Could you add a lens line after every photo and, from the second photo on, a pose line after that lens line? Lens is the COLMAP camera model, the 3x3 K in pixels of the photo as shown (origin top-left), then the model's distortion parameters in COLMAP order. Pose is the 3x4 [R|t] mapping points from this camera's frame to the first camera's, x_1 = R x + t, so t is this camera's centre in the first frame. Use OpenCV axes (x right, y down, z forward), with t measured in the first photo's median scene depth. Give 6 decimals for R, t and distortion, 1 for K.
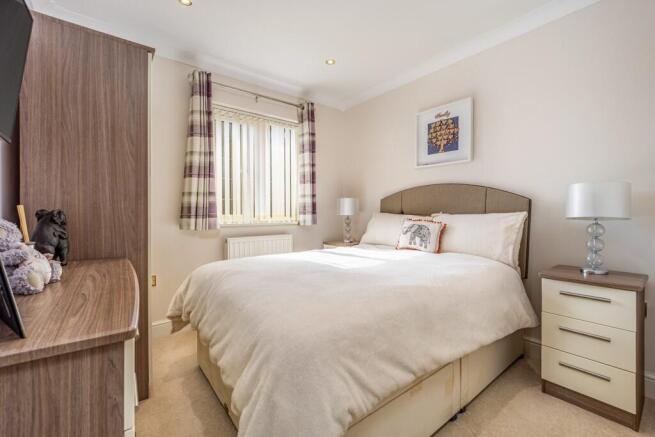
lens RADIAL K [[278.7, 0, 326.7], [0, 278.7, 216.7], [0, 0, 1]] dist [0.002602, 0.000299]
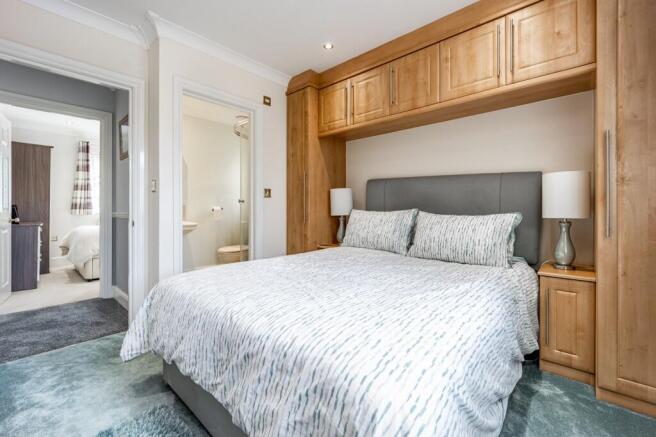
lens RADIAL K [[279.2, 0, 332.9], [0, 279.2, 208.8], [0, 0, 1]] dist [0.002602, 0.000299]
pose [[0.986357, 0.003830, 0.164578, 1.107857], [-0.002623, 0.999968, -0.007549, 0.013009], [-0.164602, 0.007014, 0.986335, -1.458894]]
